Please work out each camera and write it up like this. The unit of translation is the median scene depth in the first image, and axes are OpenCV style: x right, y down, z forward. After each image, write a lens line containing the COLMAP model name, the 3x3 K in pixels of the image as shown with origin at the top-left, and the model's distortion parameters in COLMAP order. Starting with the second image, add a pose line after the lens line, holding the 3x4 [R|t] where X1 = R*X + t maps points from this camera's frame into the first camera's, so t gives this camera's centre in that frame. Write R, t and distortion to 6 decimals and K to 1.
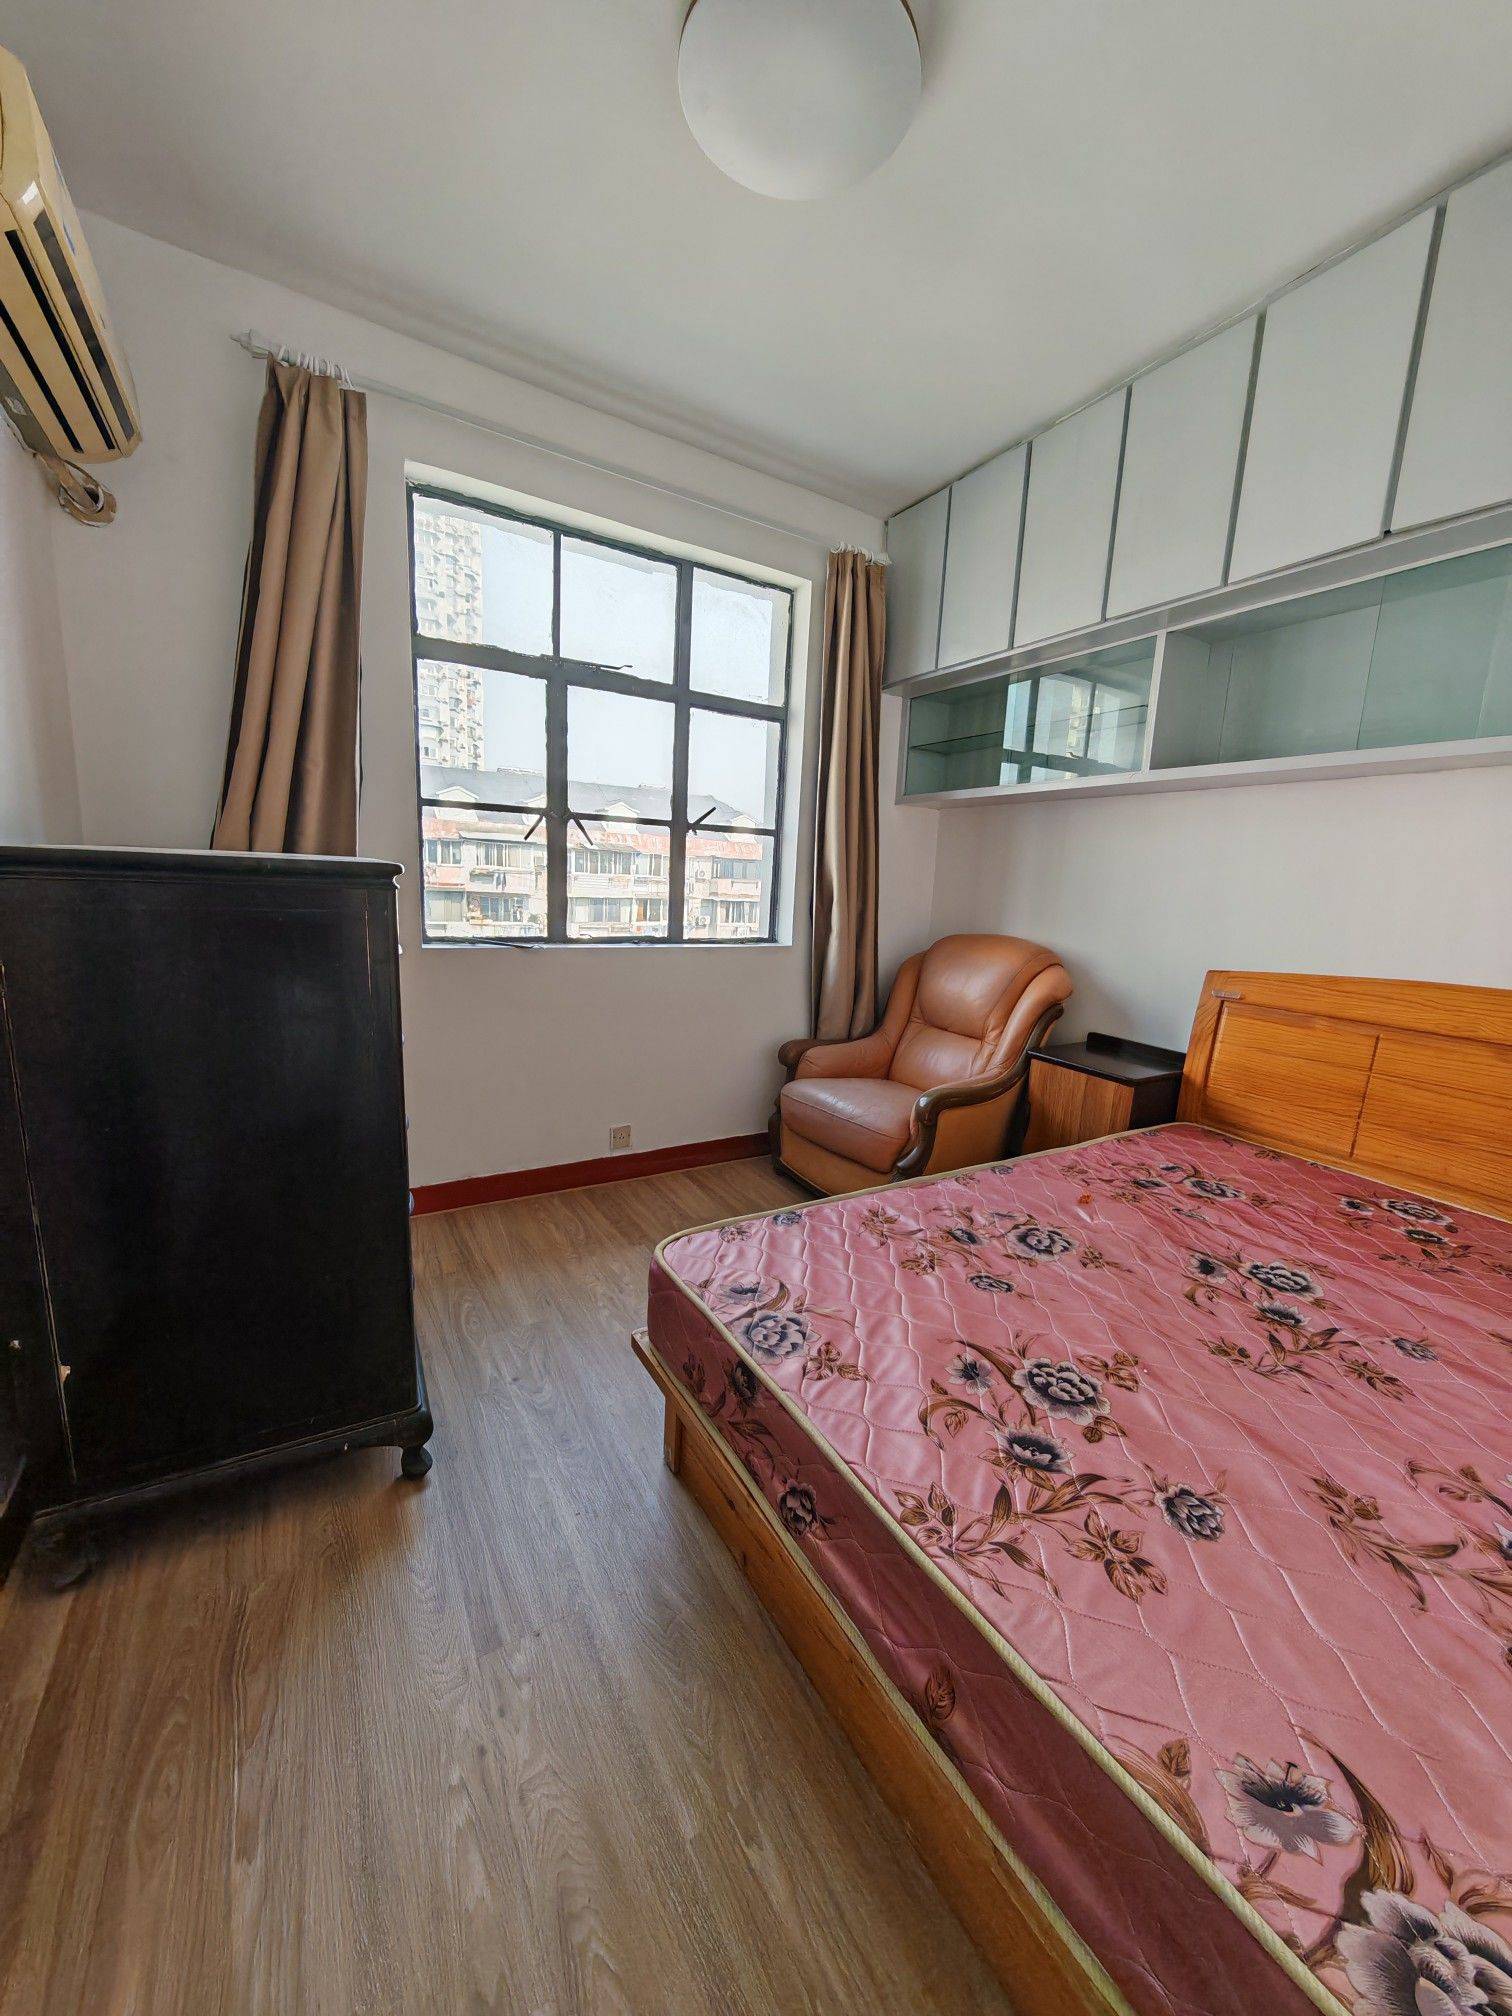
lens RADIAL K [[747.5, 0, 759.4], [0, 747.5, 1010.4], [0, 0, 1]] dist [-0.006123, 0.000989]
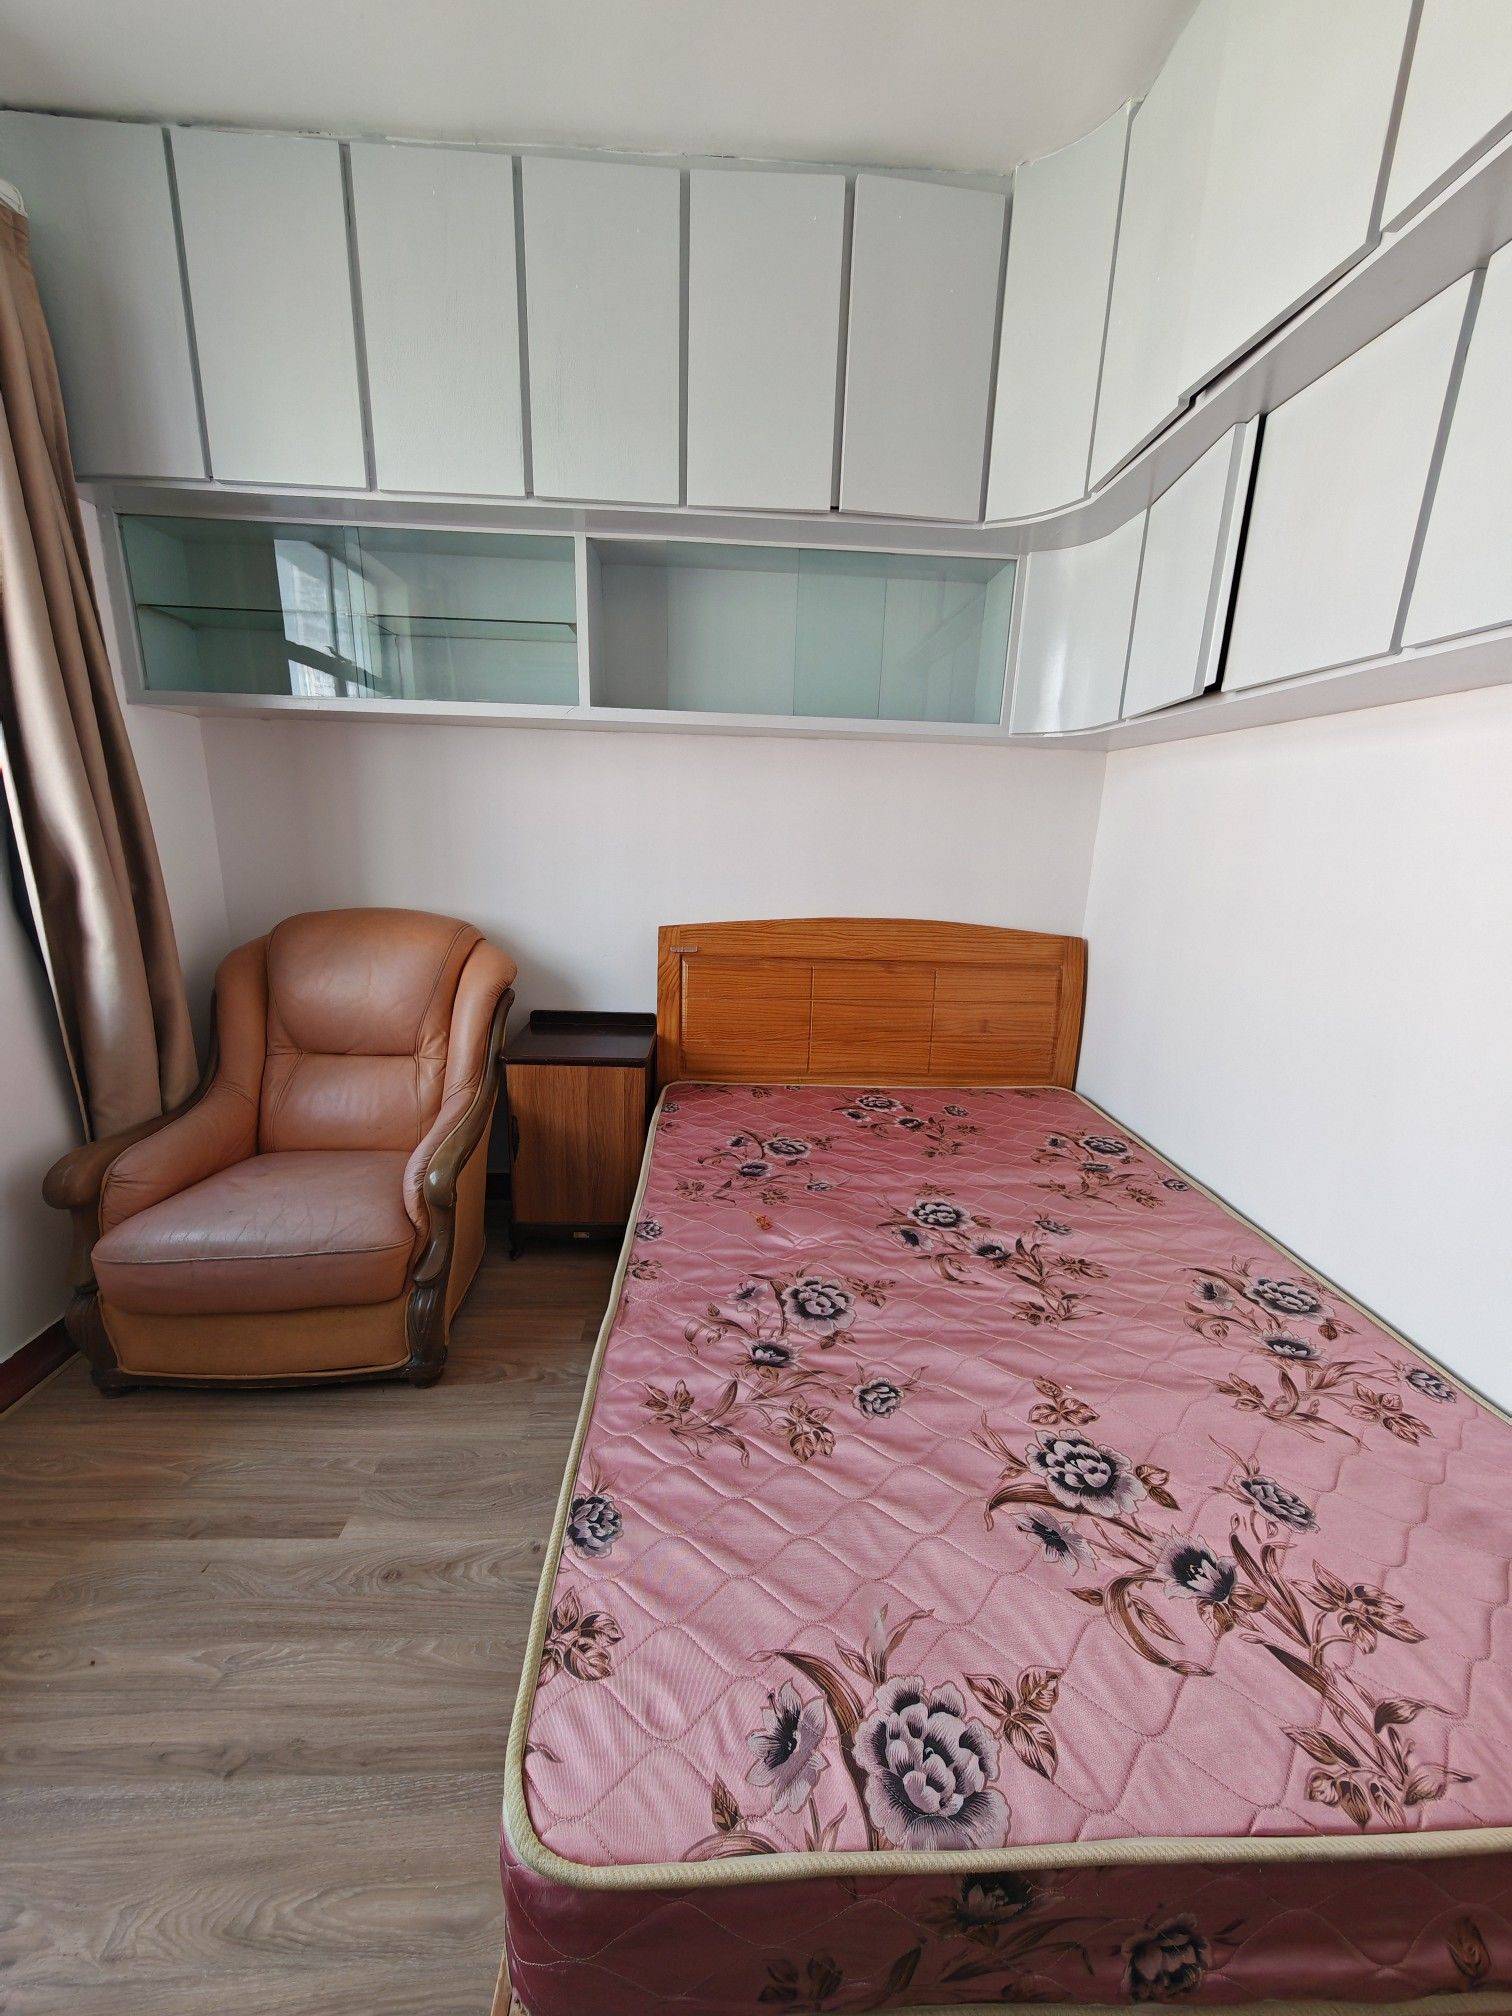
lens RADIAL K [[747.5, 0, 756.8], [0, 747.5, 1009.7], [0, 0, 1]] dist [-0.006123, 0.000989]
pose [[0.472071, -0.244928, 0.846853, -0.275067], [0.143912, 0.969153, 0.200078, -0.182058], [-0.869735, 0.027421, 0.492757, 0.592995]]
